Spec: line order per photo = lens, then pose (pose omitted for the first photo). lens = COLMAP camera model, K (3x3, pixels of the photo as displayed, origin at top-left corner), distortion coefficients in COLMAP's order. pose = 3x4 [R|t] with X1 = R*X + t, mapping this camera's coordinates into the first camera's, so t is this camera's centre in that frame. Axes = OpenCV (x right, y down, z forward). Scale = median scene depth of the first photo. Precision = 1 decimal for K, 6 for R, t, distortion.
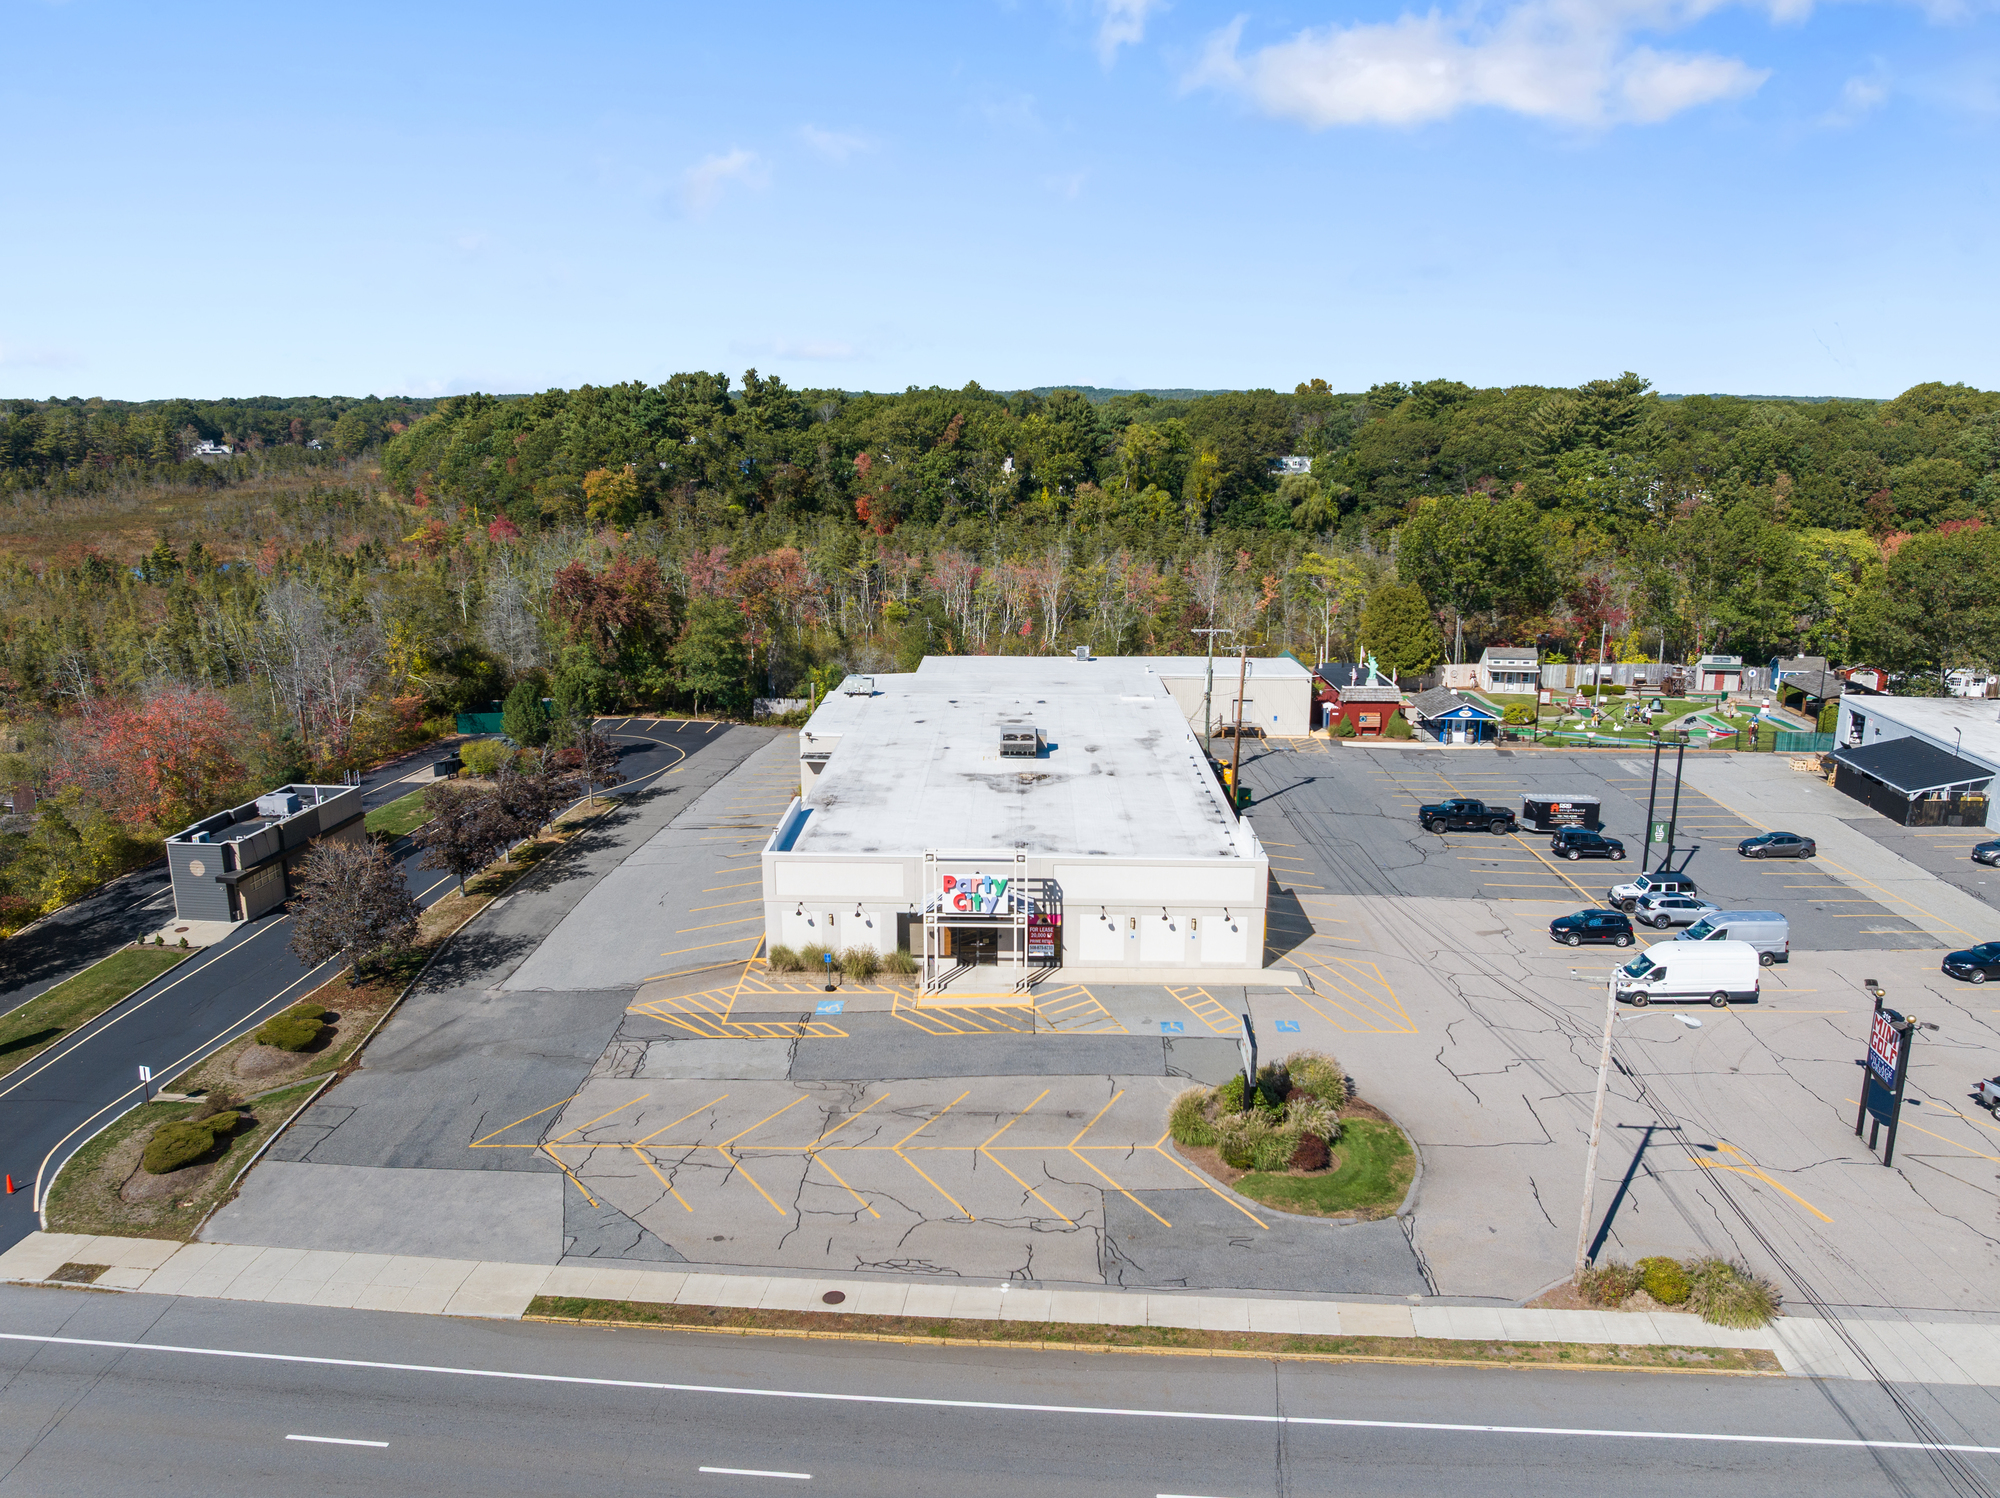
lens RADIAL K [[1437.0, 0, 1005.4], [0, 1437.0, 745.3], [0, 0, 1]] dist [-0.018199, -0.026017]
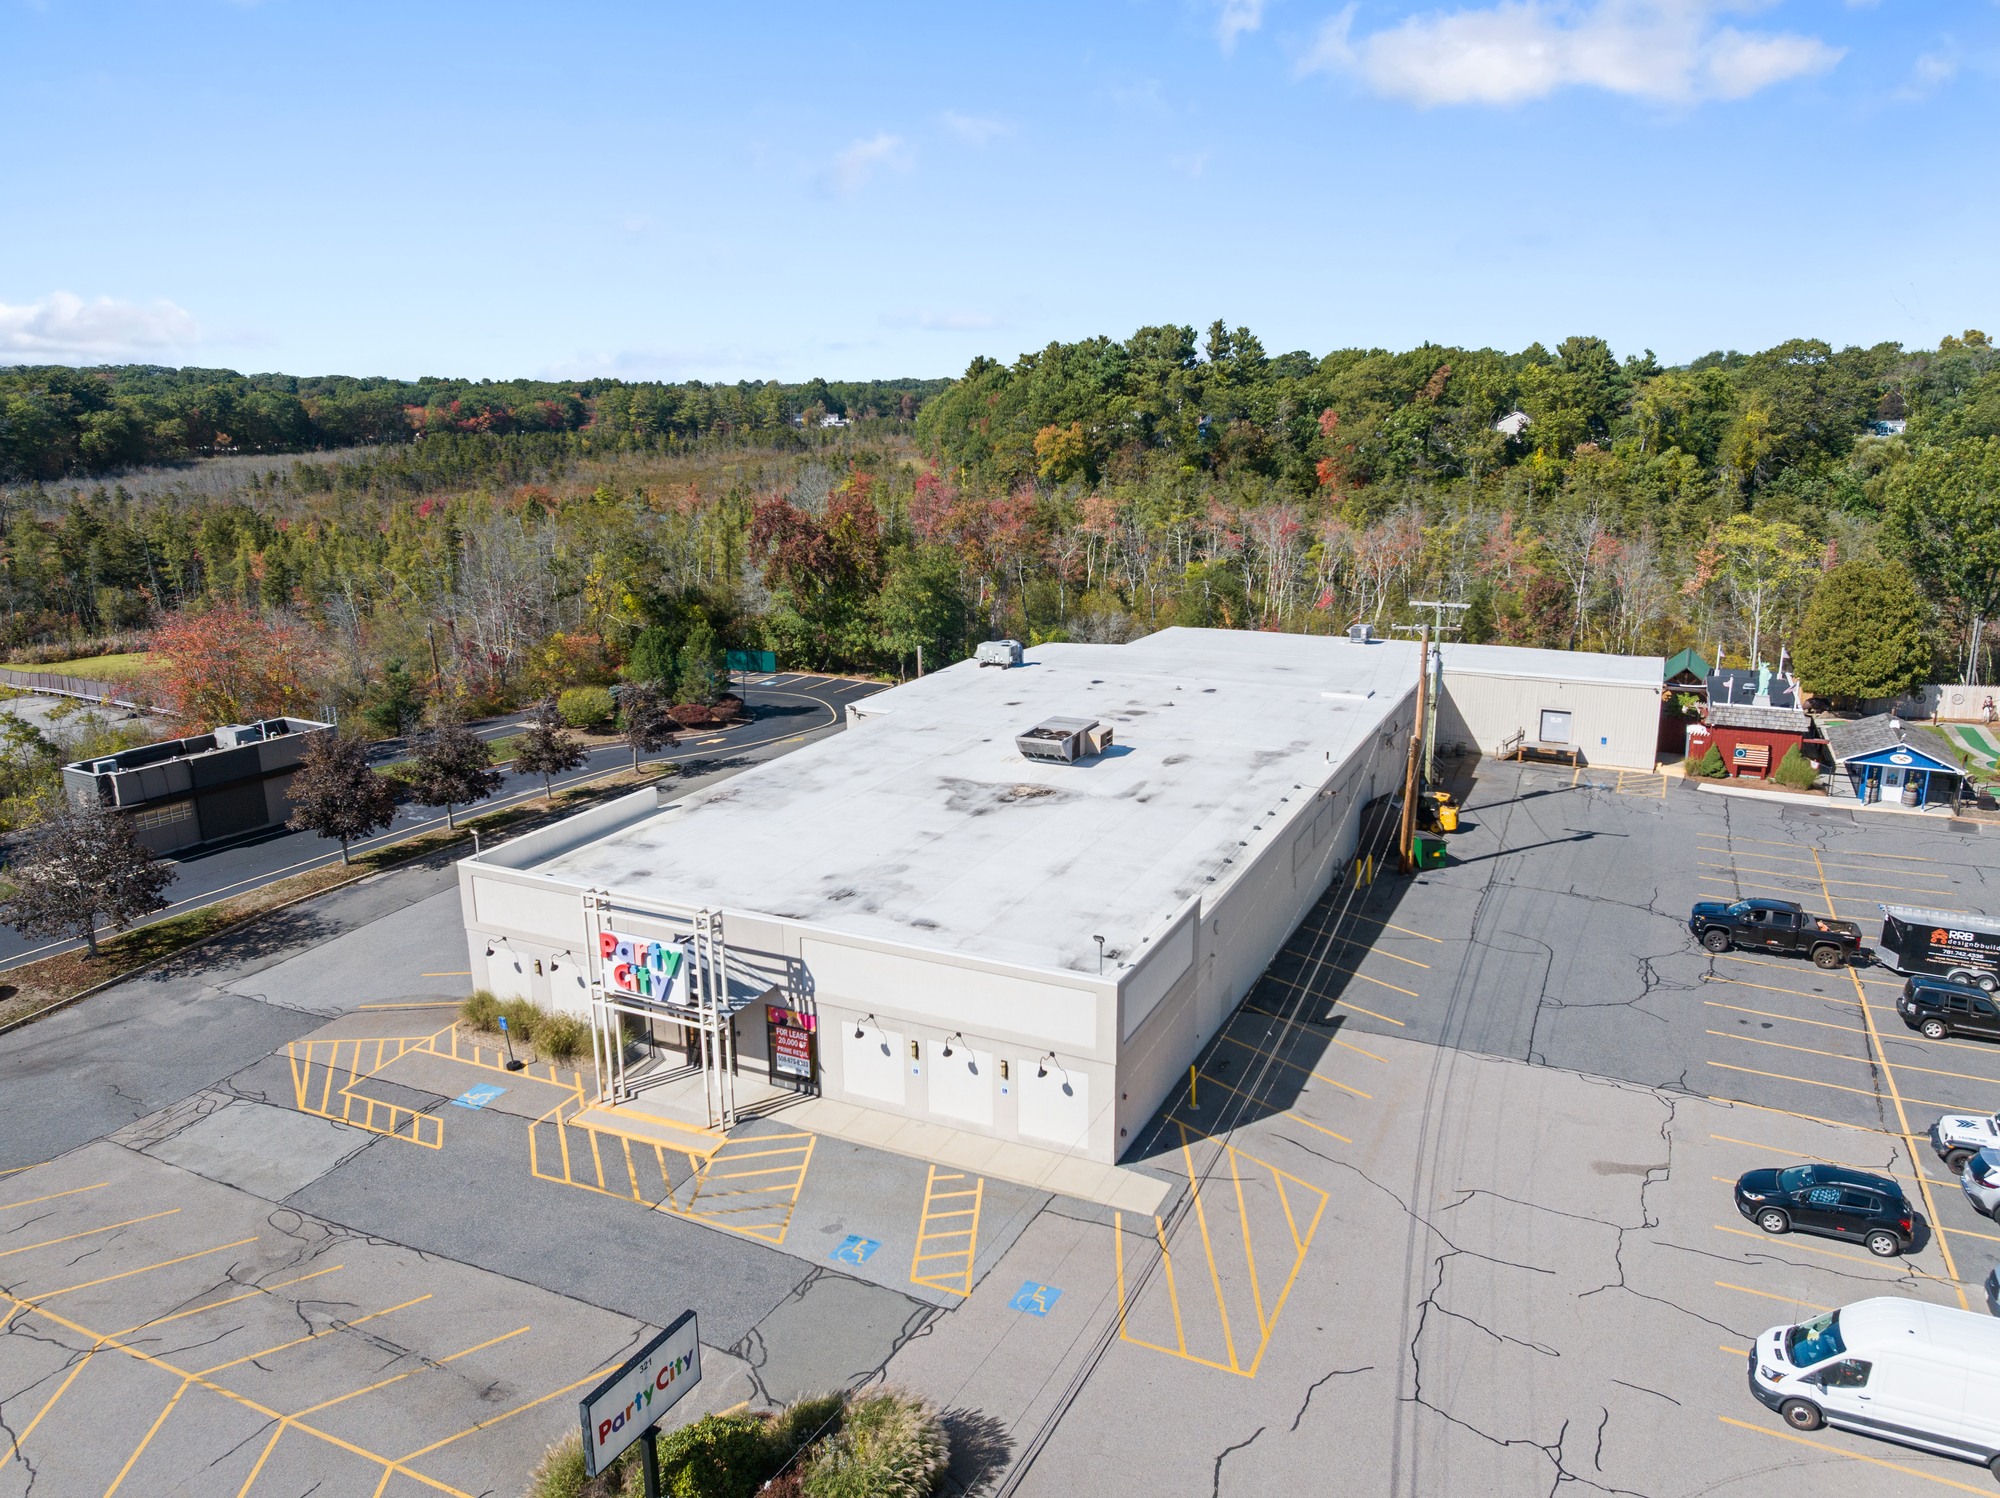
lens RADIAL K [[1408.6, 0, 1003.1], [0, 1408.6, 727.0], [0, 0, 1]] dist [-0.035864, -0.001217]
pose [[0.911084, 0.083405, -0.403695, 0.351120], [-0.081685, 0.996426, 0.021514, -0.029078], [0.404047, 0.013375, 0.914641, 0.461089]]
